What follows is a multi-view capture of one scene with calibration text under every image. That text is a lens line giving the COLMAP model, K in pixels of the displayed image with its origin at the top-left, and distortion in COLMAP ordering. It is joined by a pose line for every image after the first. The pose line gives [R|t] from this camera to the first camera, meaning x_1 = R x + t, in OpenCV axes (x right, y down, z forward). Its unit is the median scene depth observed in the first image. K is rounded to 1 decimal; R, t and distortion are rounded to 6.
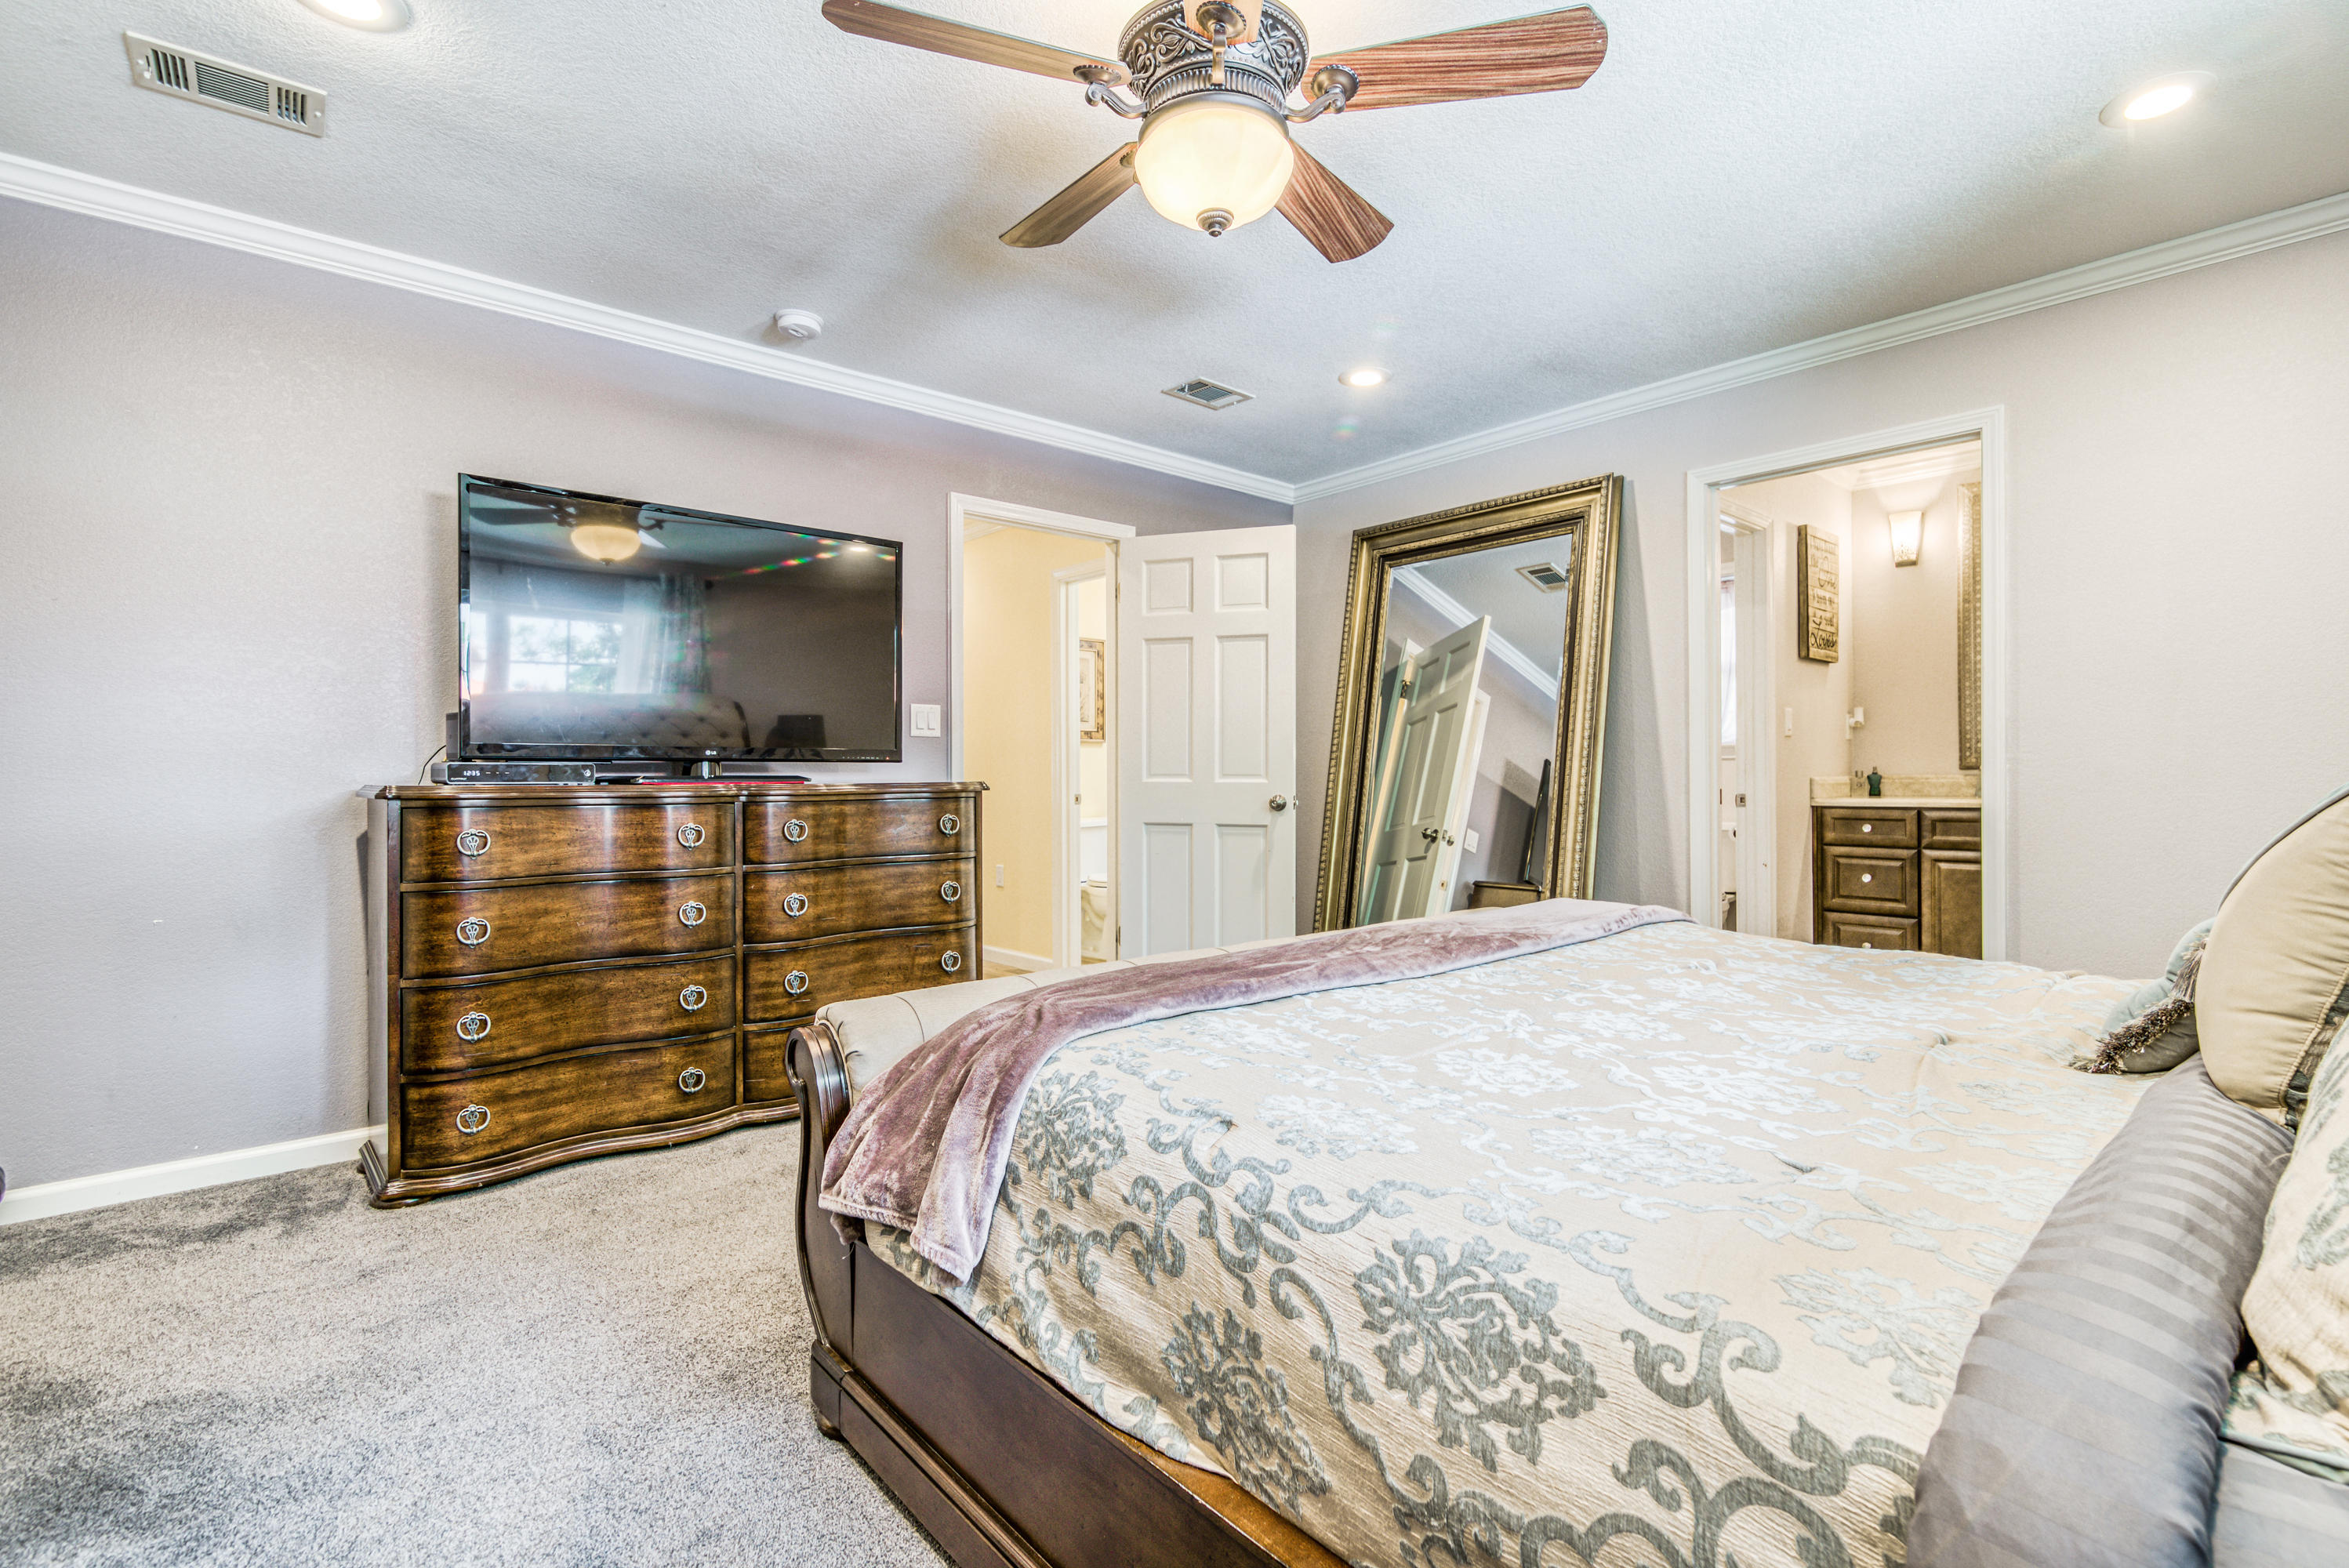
lens RADIAL K [[1074.0, 0, 1177.6], [0, 1074.0, 779.1], [0, 0, 1]] dist [-0.006387, 0.002442]
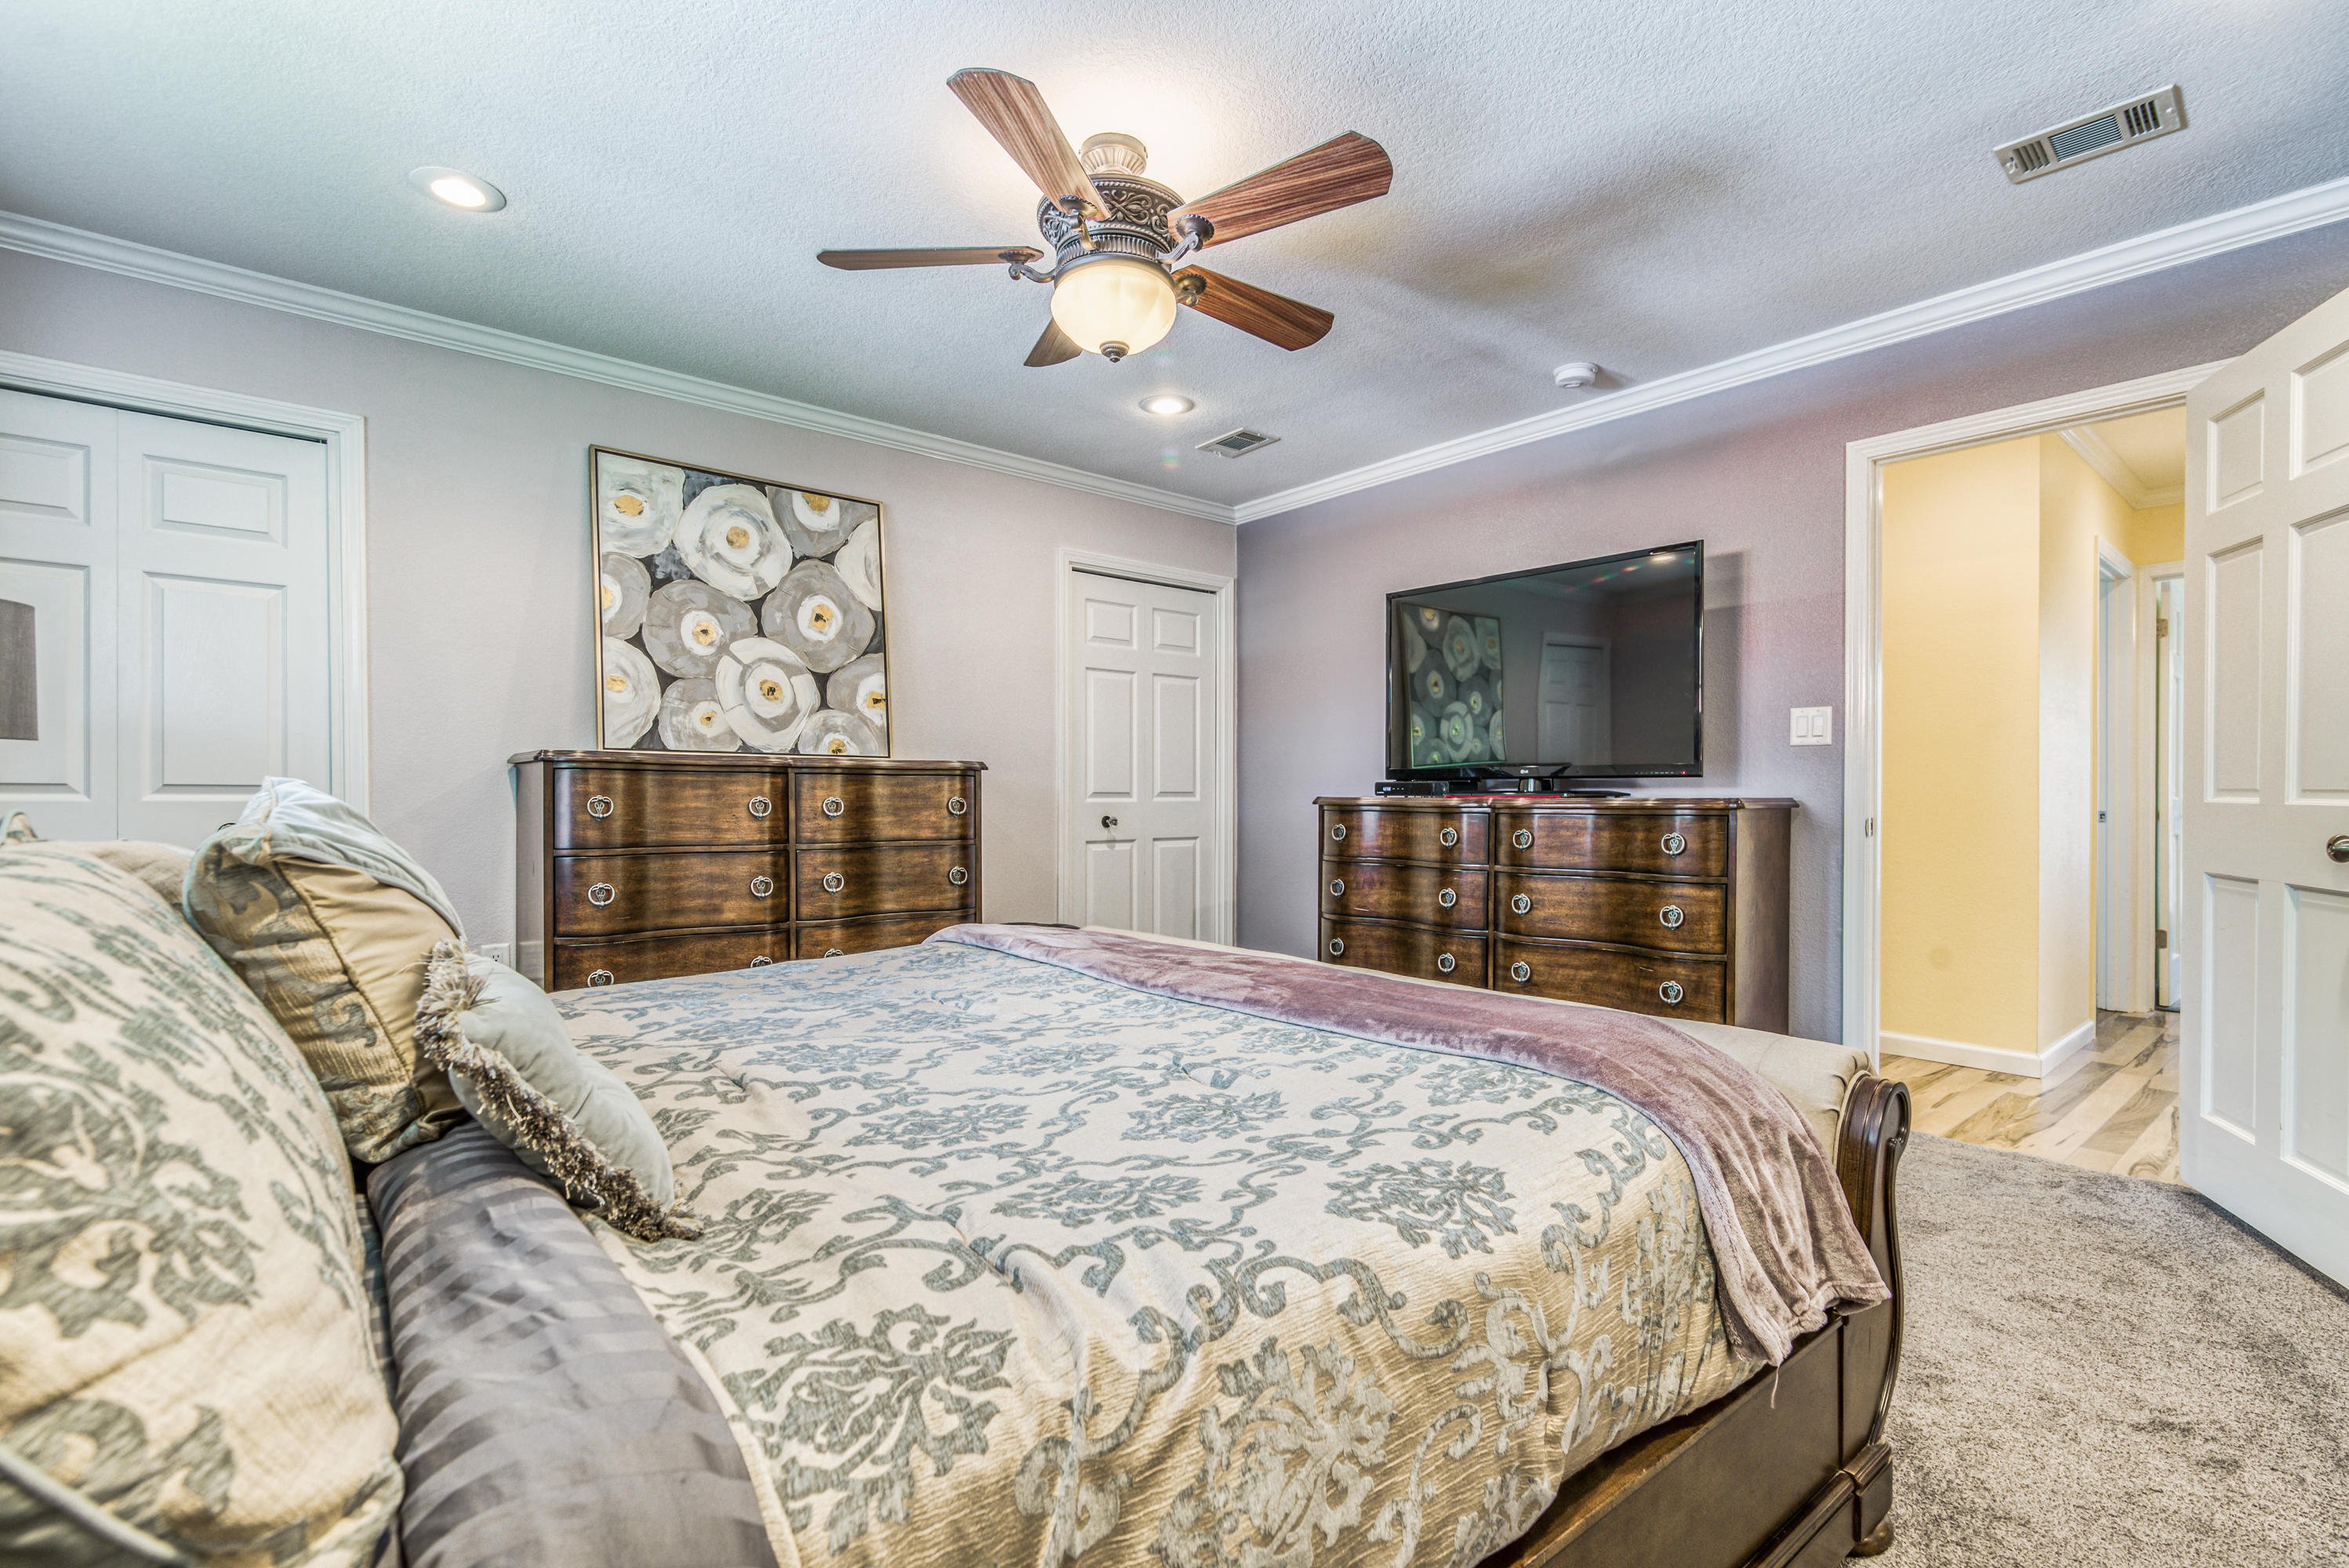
lens RADIAL K [[1074.0, 0, 1178.8], [0, 1074.0, 805.2], [0, 0, 1]] dist [-0.006387, 0.002442]
pose [[-0.015054, 0.010092, -0.999836, 0.679365], [-0.011261, 0.999884, 0.010262, 0.004520], [0.999823, 0.011414, -0.014939, 0.565552]]
